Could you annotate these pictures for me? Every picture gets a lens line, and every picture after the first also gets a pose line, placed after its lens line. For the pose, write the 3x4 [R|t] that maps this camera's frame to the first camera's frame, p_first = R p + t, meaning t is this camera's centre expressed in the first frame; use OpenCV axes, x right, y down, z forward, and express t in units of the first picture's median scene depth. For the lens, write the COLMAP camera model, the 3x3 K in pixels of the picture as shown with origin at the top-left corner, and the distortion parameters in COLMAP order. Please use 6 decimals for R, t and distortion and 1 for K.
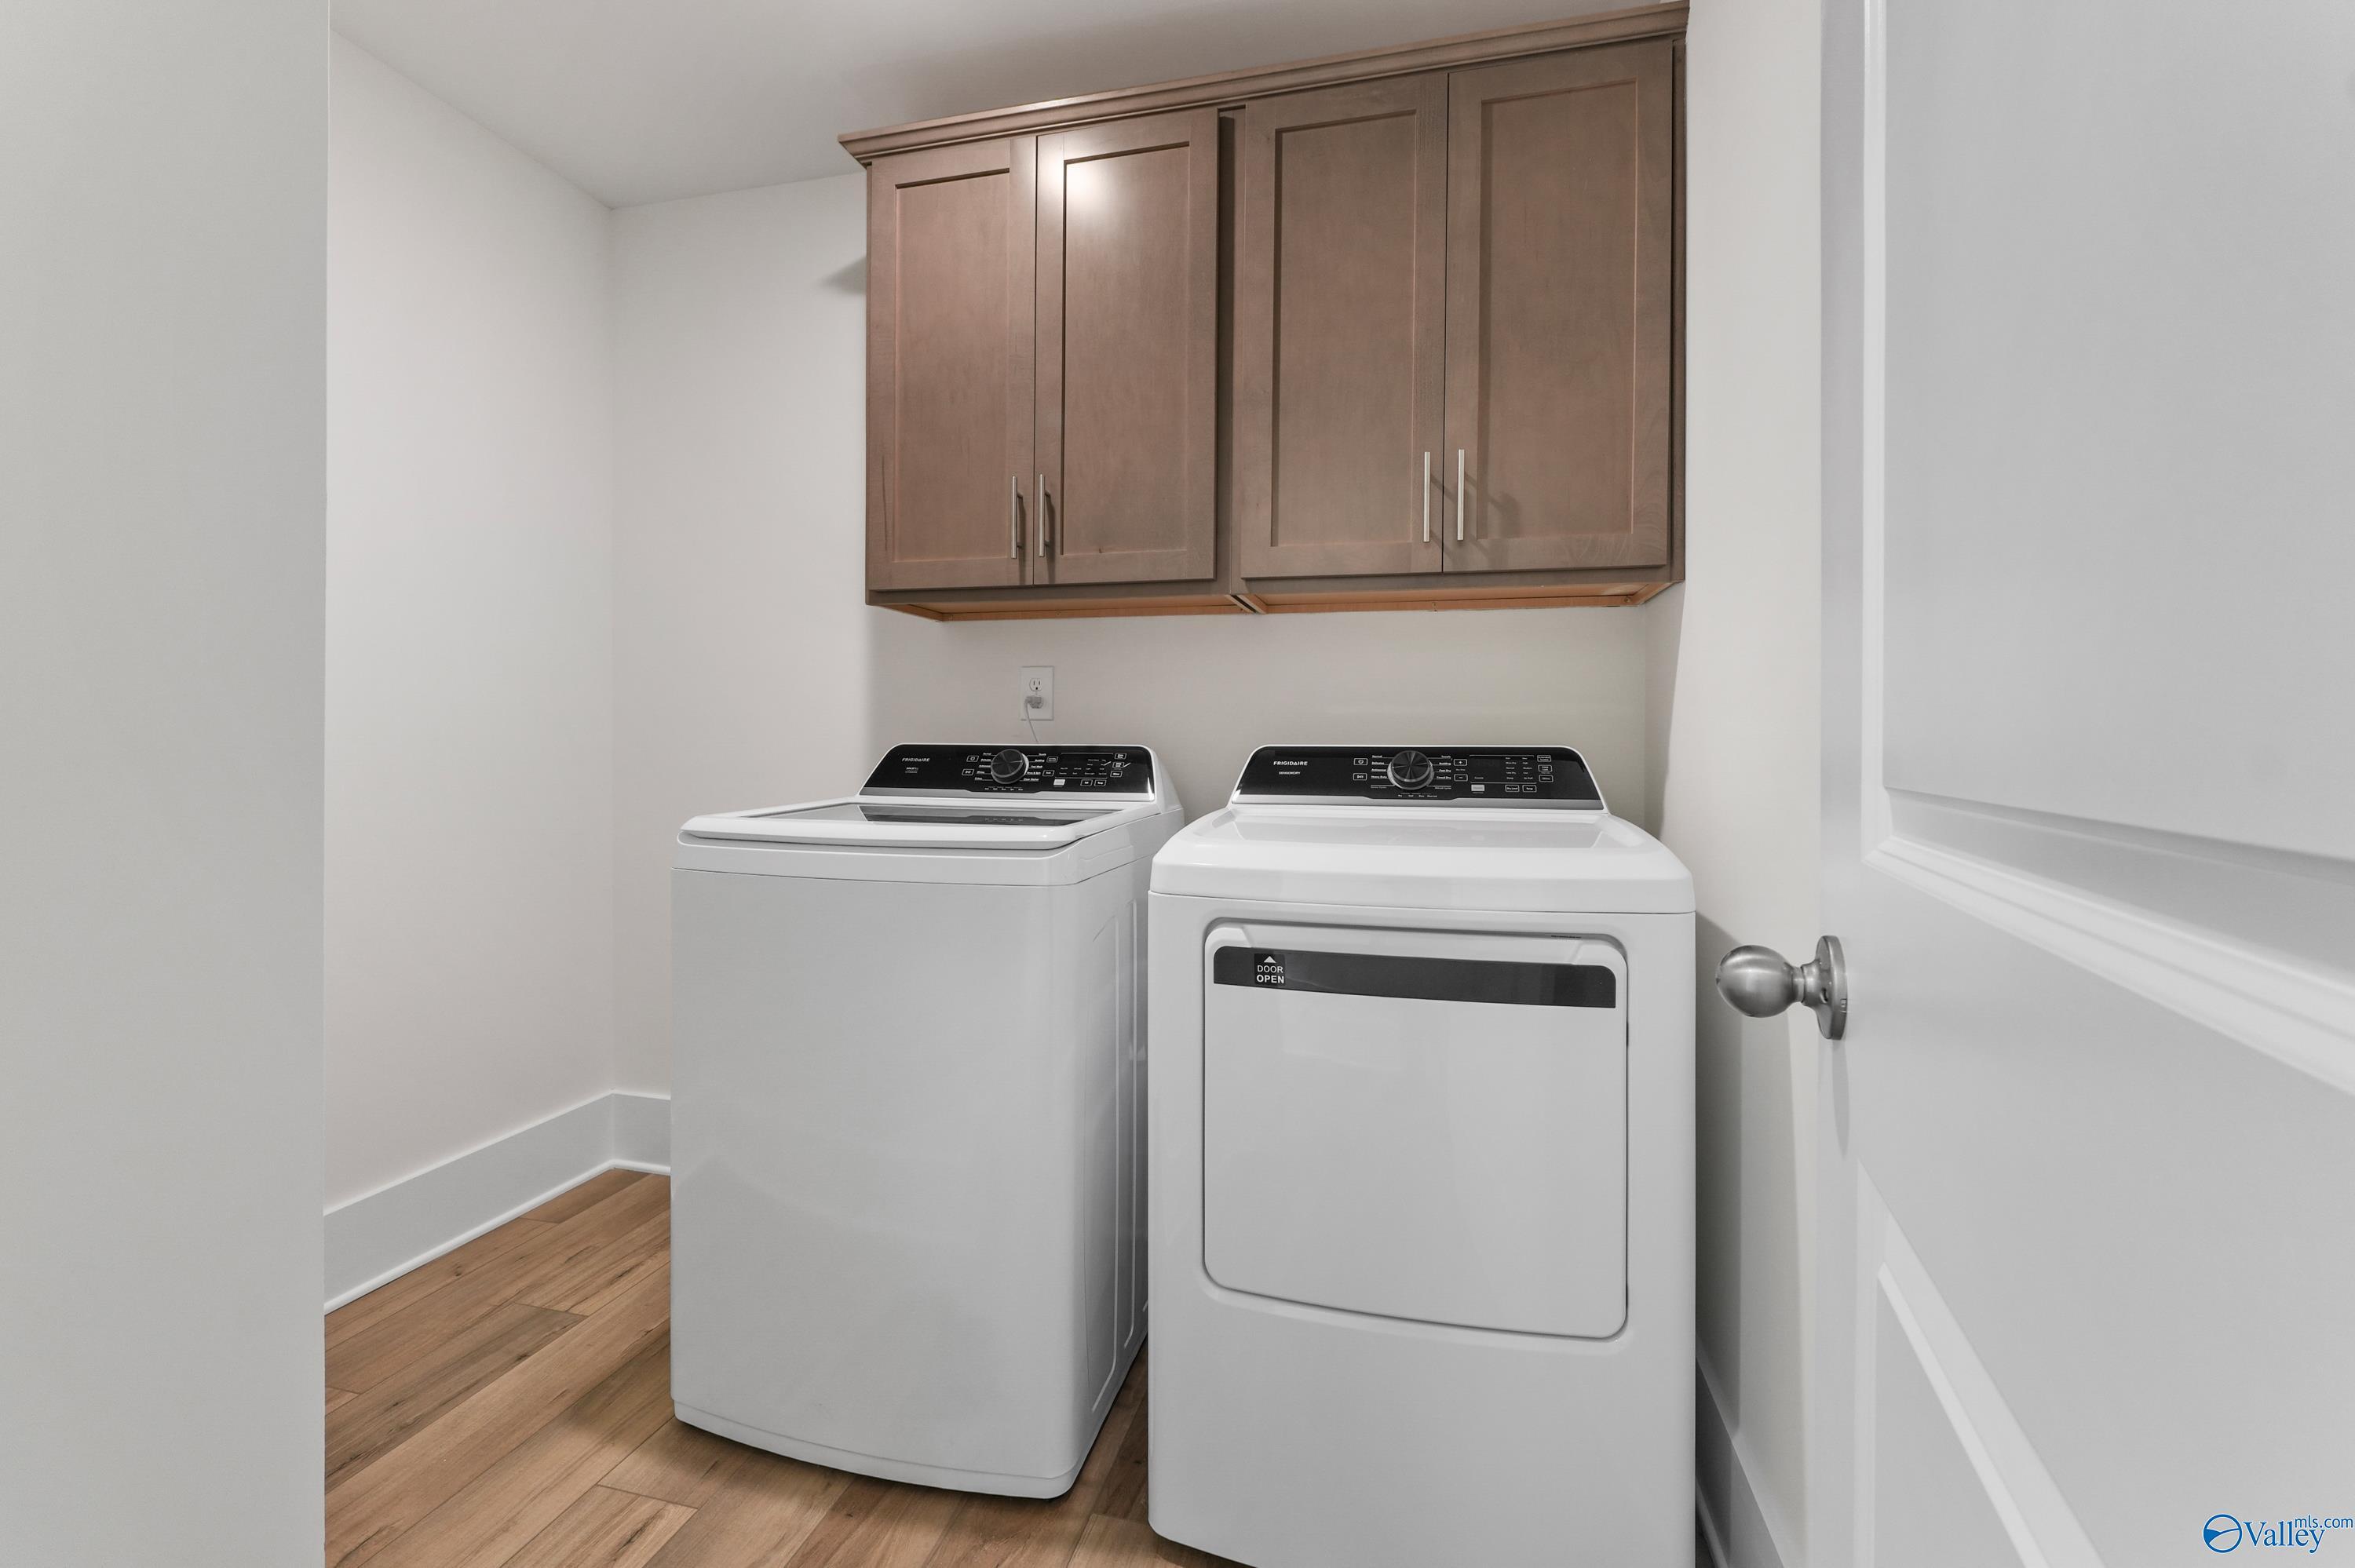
lens RADIAL K [[1015.0, 0, 1185.4], [0, 1015.0, 757.6], [0, 0, 1]] dist [0.000630, -0.000194]
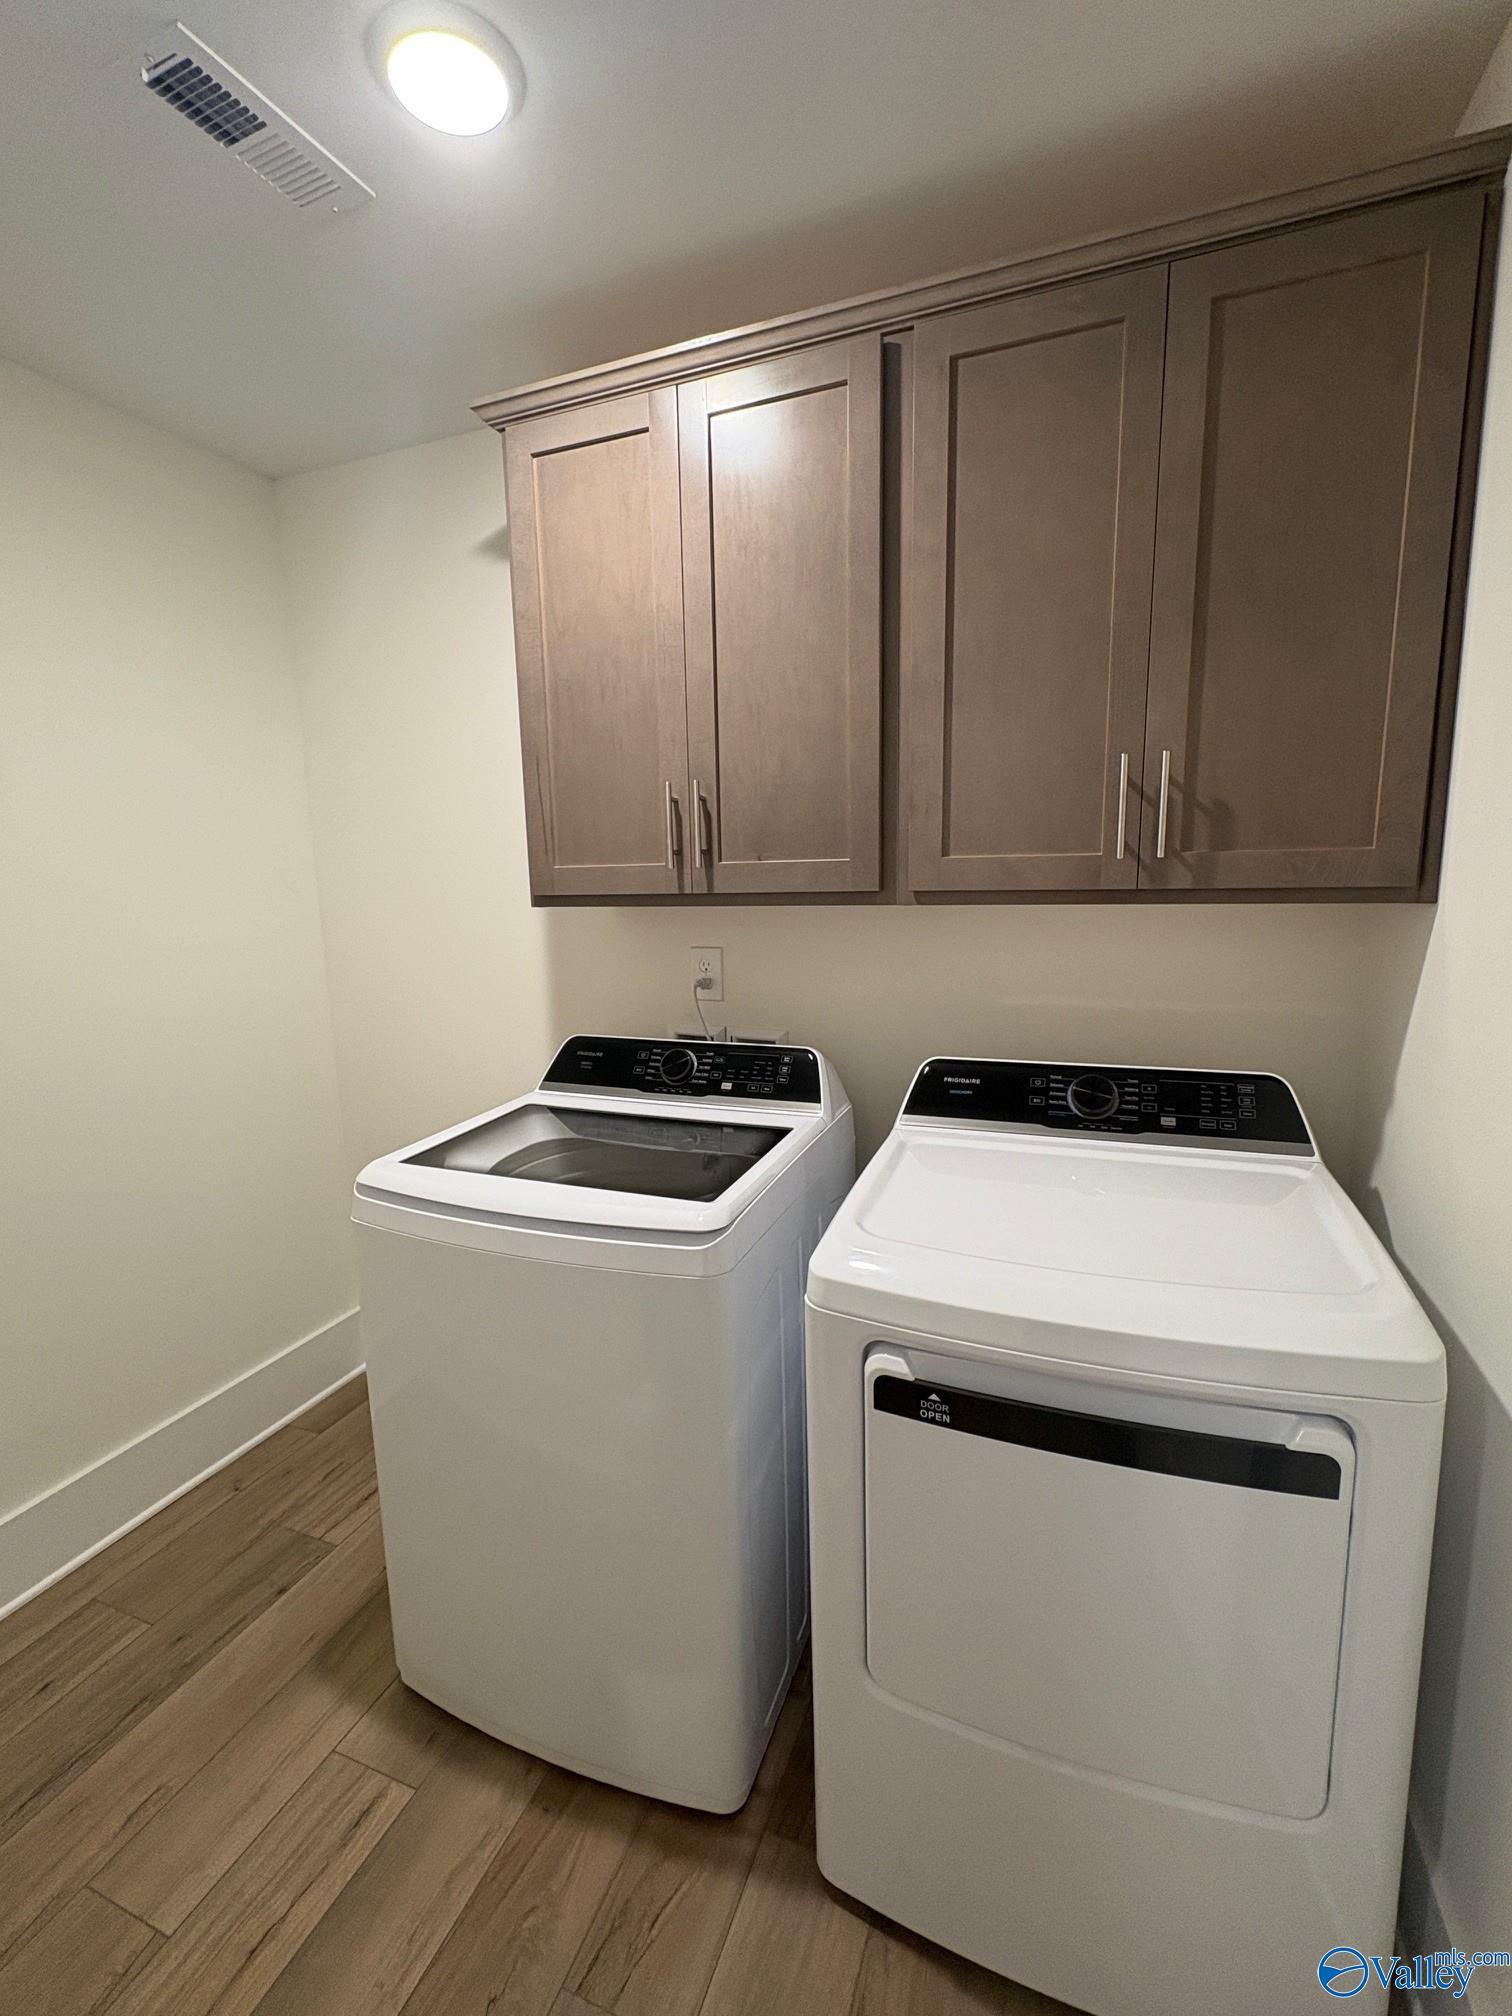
lens RADIAL K [[880.2, 0, 758.7], [0, 880.2, 1009.3], [0, 0, 1]] dist [0.000574, 0.000594]
pose [[0.991546, -0.007111, -0.129557, 0.022704], [0.026979, 0.987973, 0.152254, -0.202916], [0.126916, -0.154462, 0.979813, 0.182643]]
